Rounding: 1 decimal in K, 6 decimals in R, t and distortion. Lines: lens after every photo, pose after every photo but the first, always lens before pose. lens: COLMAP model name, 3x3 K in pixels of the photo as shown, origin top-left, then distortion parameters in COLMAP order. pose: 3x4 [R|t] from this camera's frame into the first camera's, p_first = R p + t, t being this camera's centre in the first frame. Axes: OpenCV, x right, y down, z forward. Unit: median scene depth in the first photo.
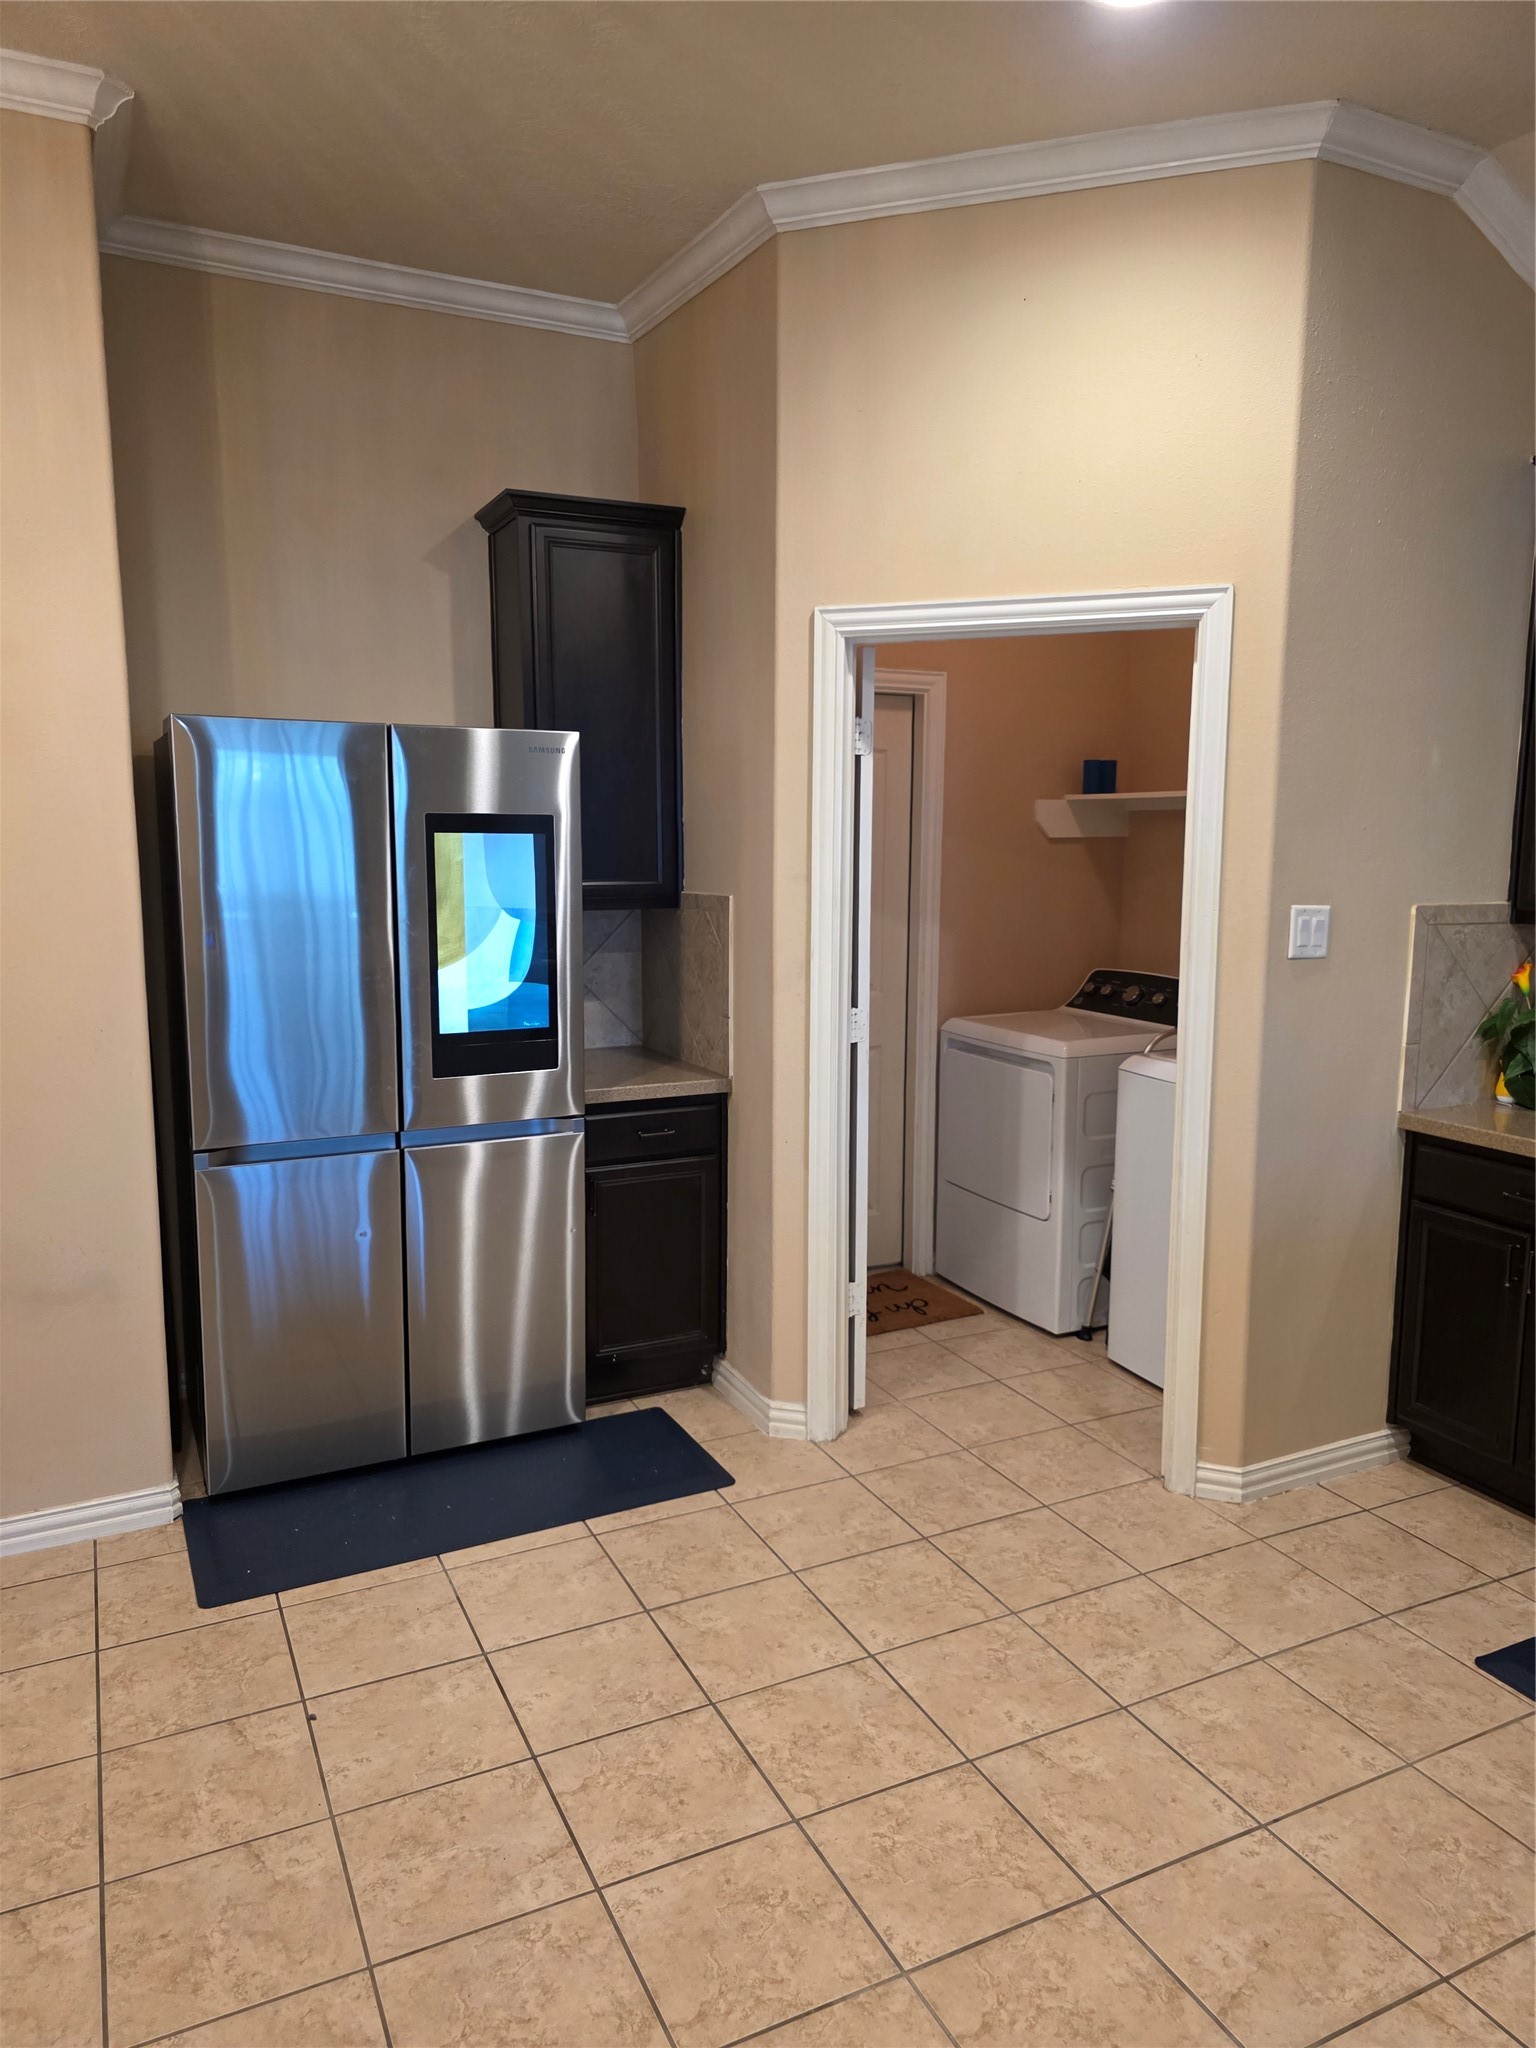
lens RADIAL K [[1379.8, 0, 768.0], [0, 1379.8, 1024.0], [0, 0, 1]] dist [0.048642, -0.041298]
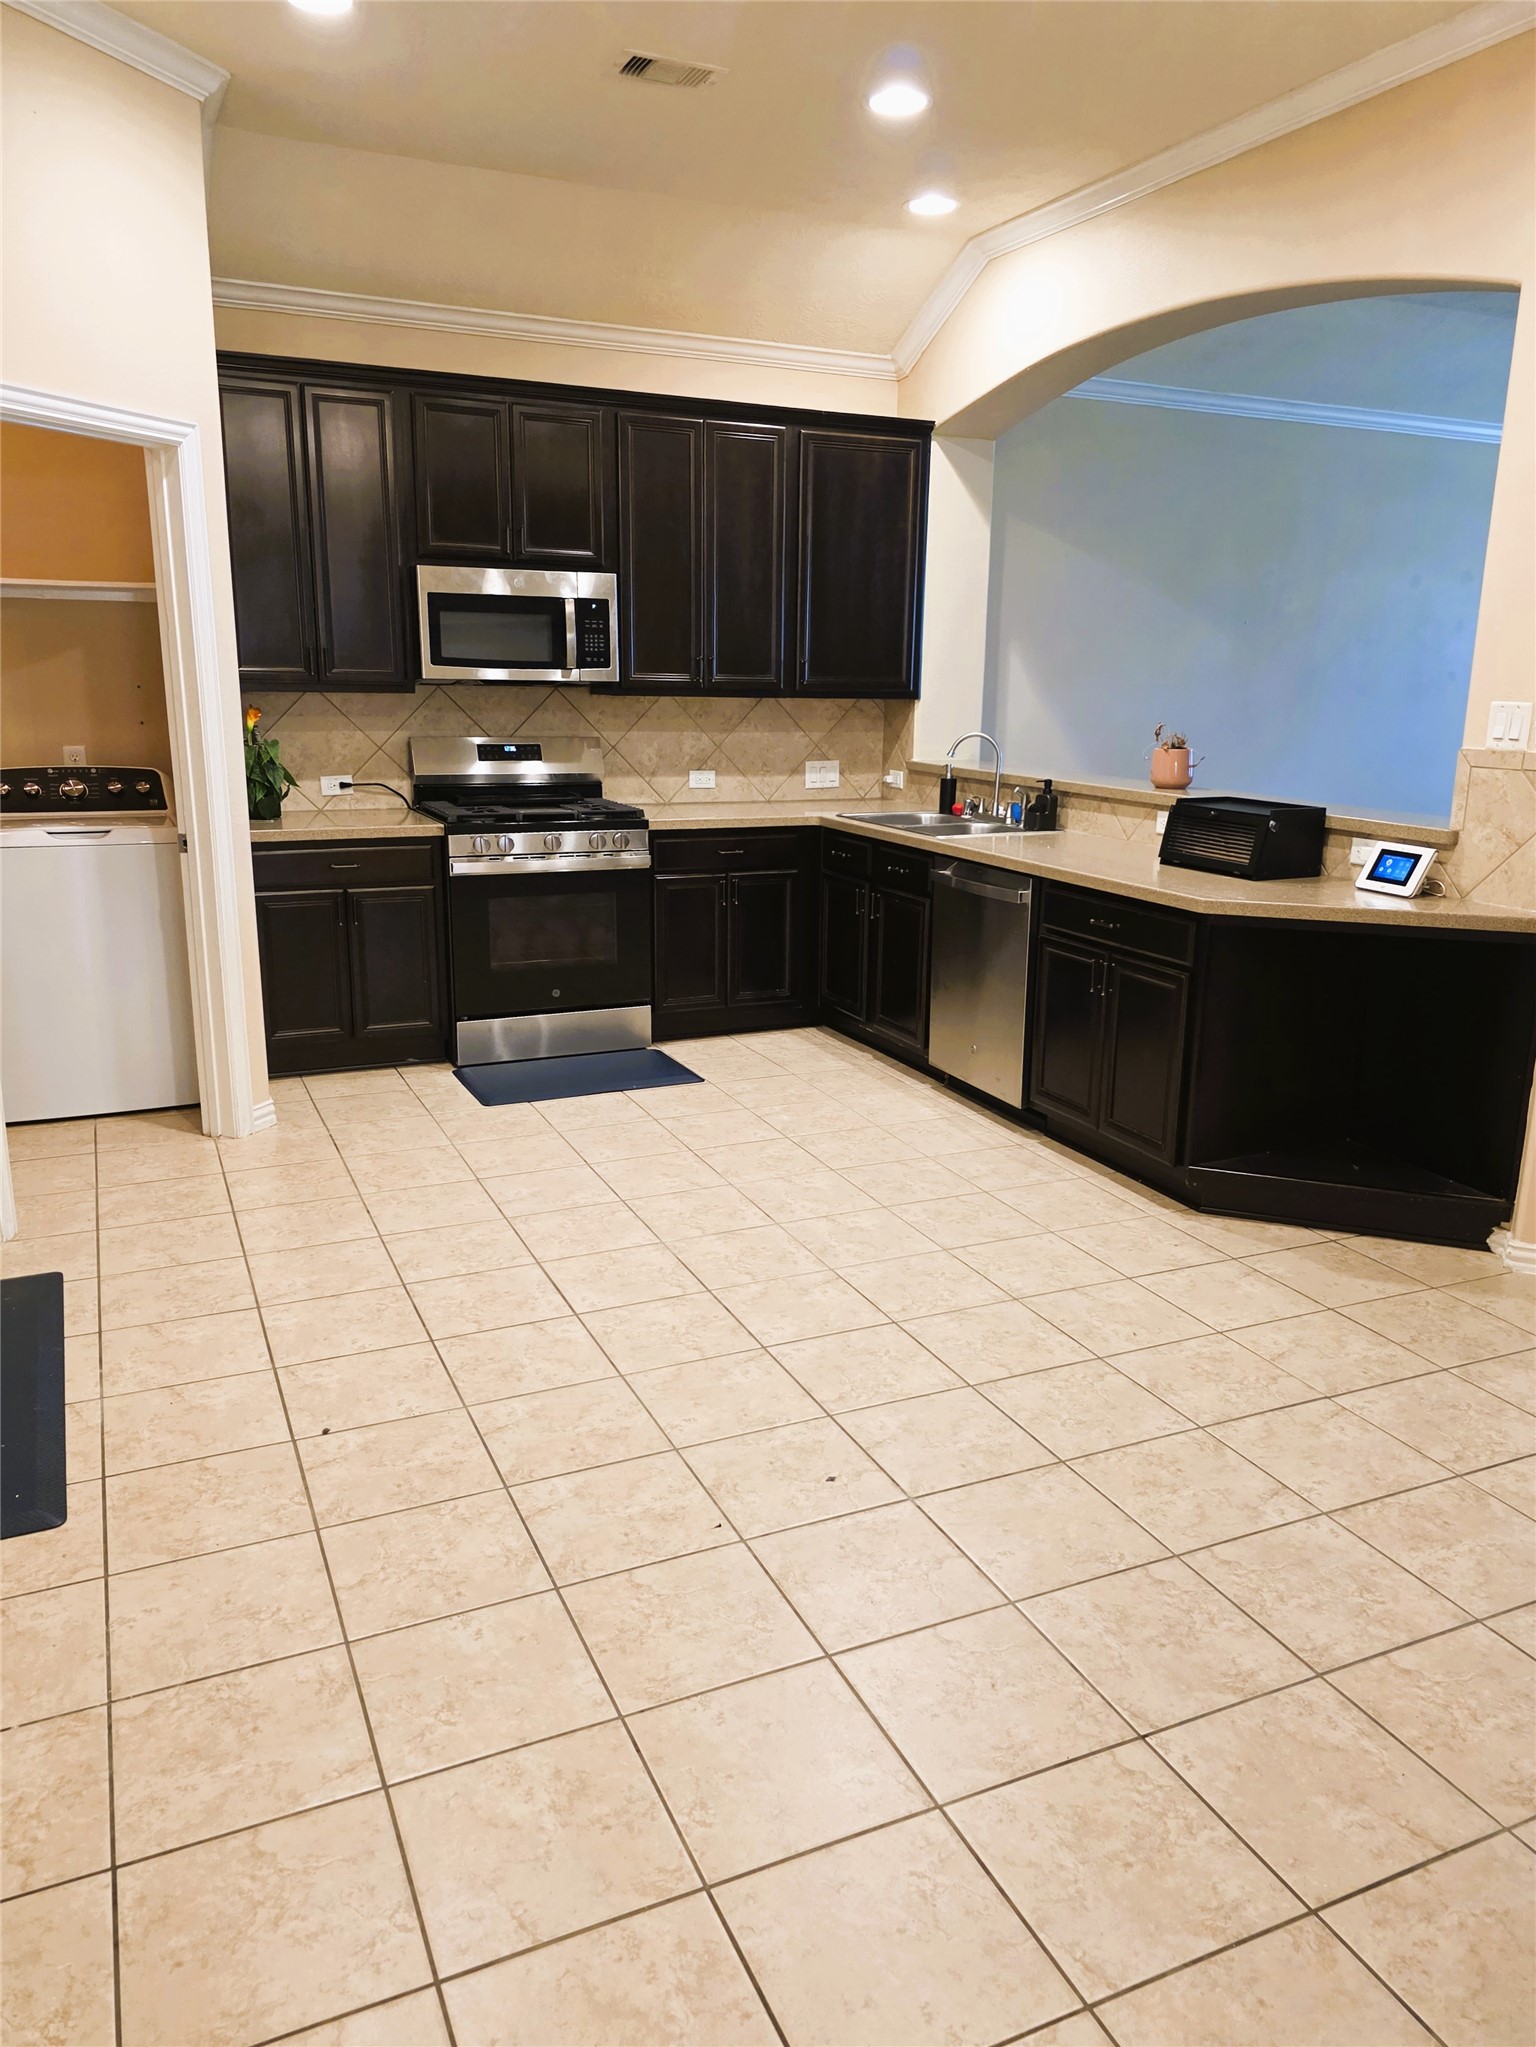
lens RADIAL K [[1448.3, 0, 768.0], [0, 1448.3, 1023.5], [0, 0, 1]] dist [0.069251, -0.052449]
pose [[0.044228, -0.244587, 0.968618, -1.265139], [0.128711, 0.962881, 0.237261, -0.038930], [-0.990695, 0.114178, 0.074067, 0.499340]]
